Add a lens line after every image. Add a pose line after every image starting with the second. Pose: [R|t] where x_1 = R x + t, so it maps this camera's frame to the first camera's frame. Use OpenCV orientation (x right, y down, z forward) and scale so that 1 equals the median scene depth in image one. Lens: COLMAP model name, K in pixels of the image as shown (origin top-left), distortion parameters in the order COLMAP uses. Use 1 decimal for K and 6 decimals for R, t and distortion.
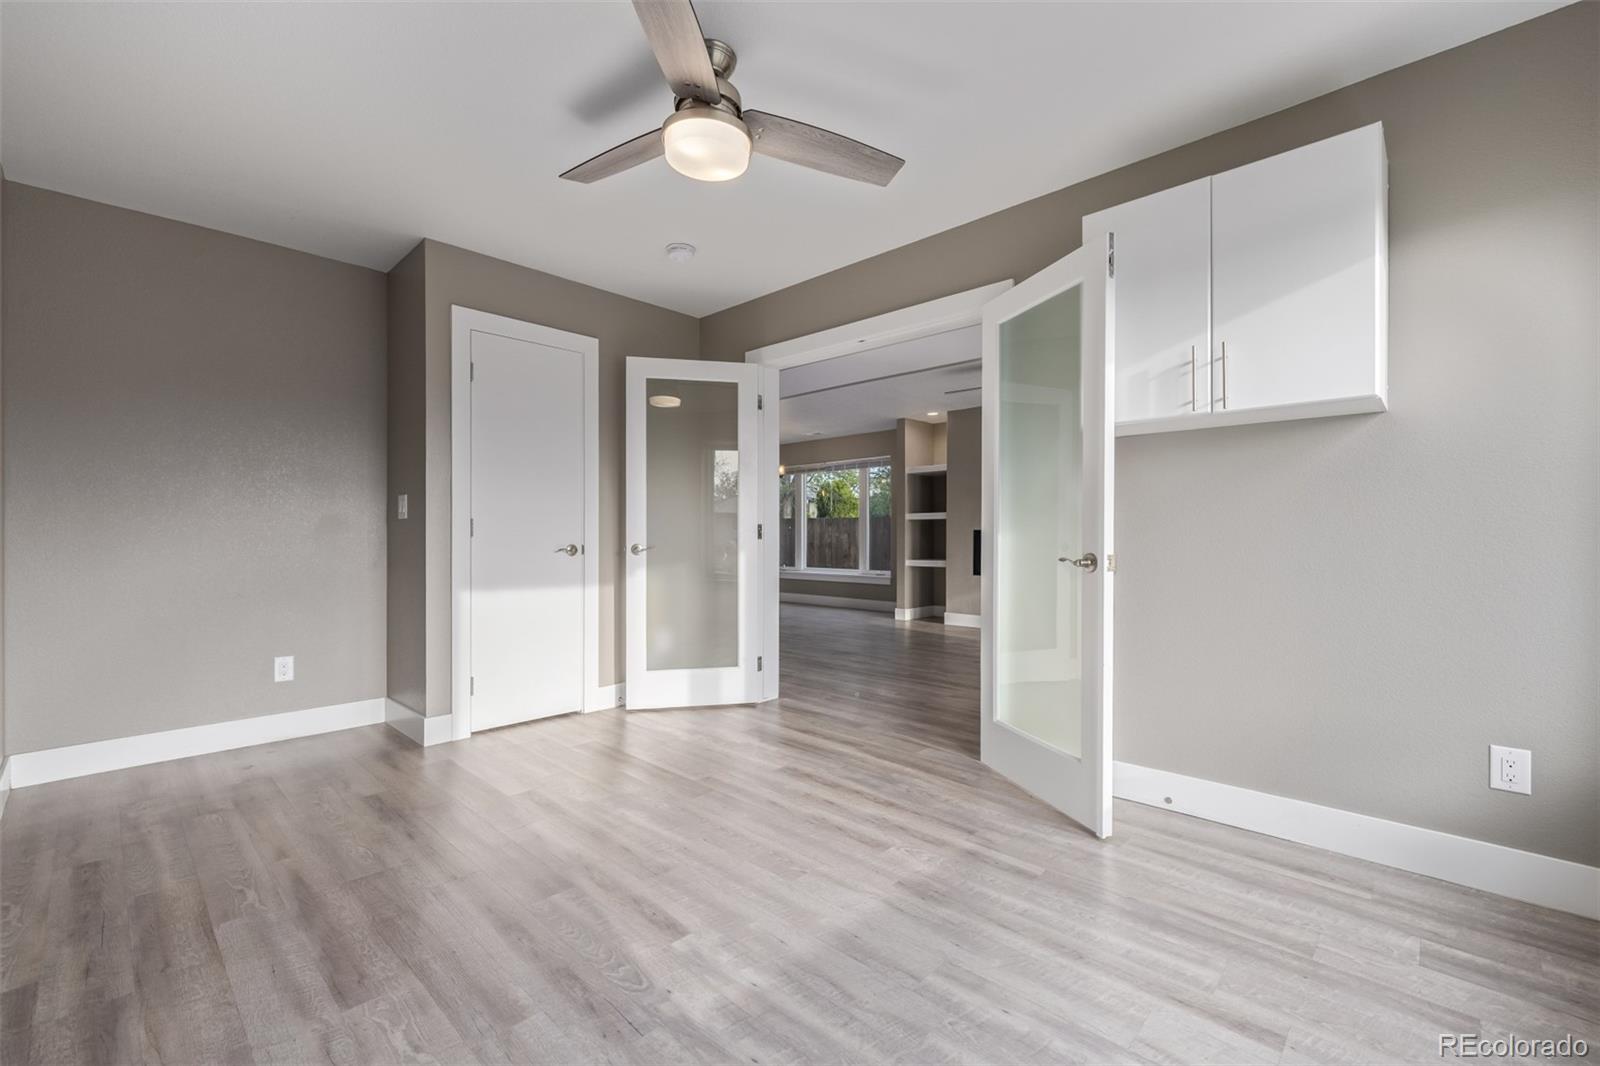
lens RADIAL K [[669.5, 0, 801.0], [0, 669.5, 538.6], [0, 0, 1]] dist [0.002346, -0.000832]
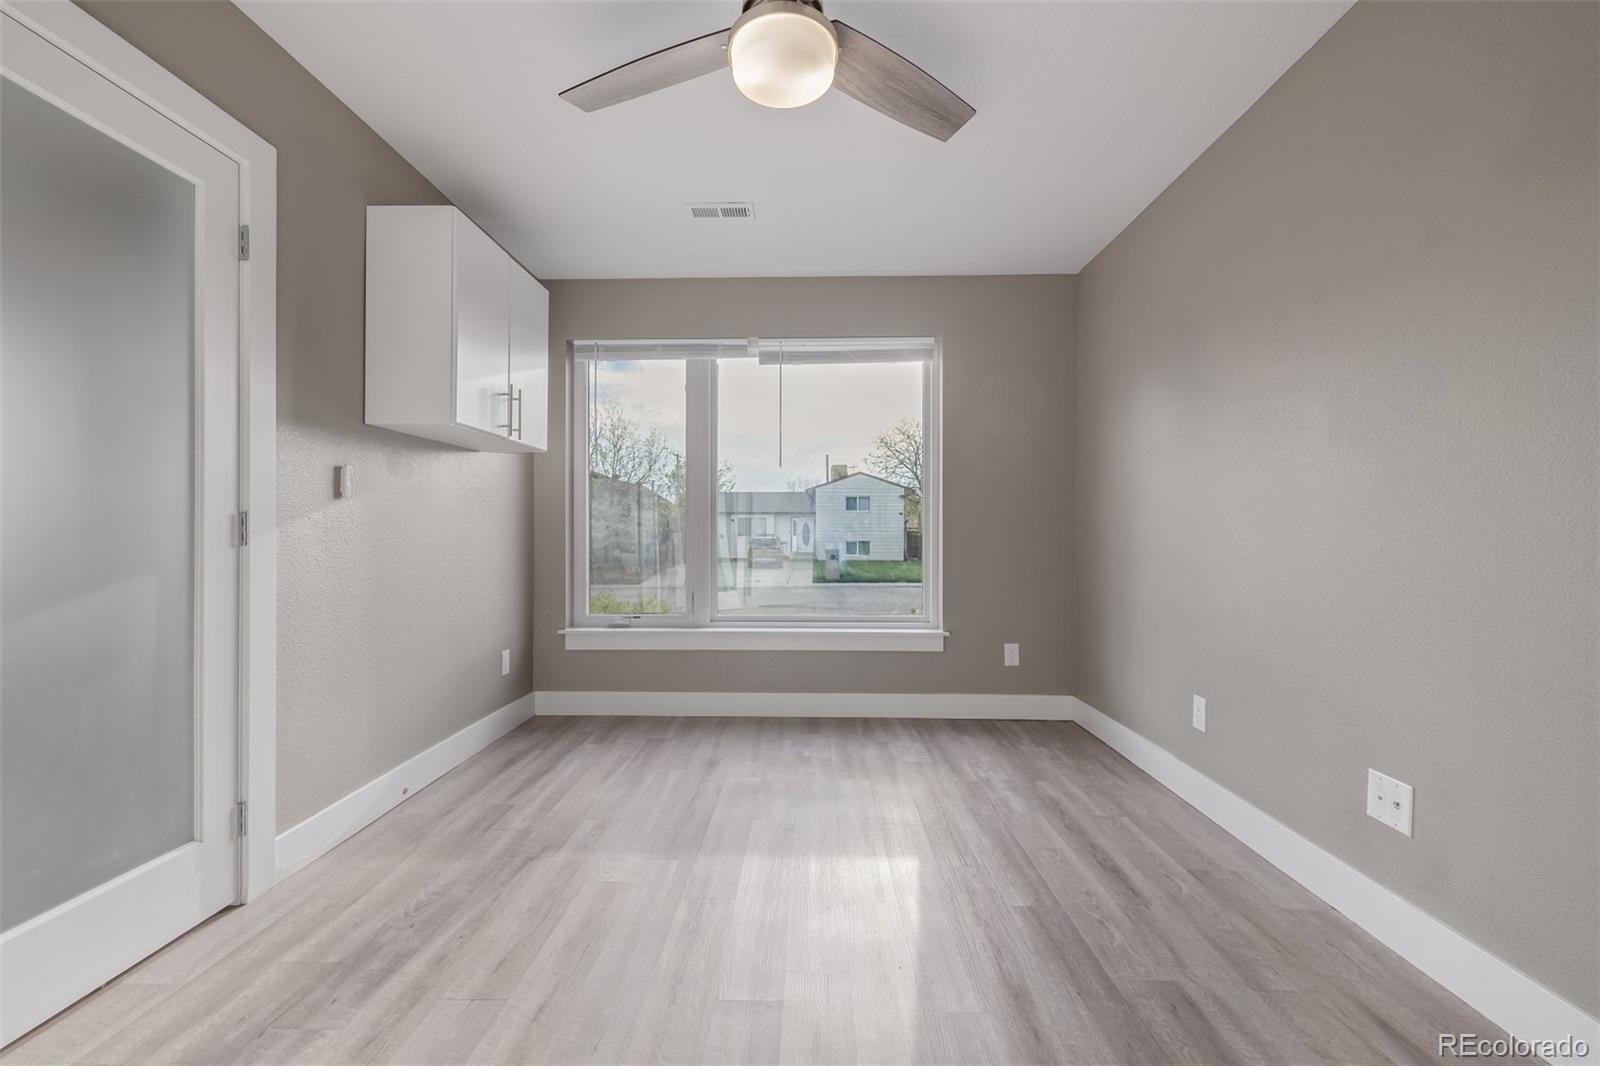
lens RADIAL K [[669.5, 0, 797.8], [0, 669.5, 531.0], [0, 0, 1]] dist [0.002346, -0.000832]
pose [[-0.665404, -0.001452, 0.746482, -0.745815], [0.000227, 0.999998, 0.002147, -0.009732], [-0.746484, 0.001598, -0.665402, 1.494985]]
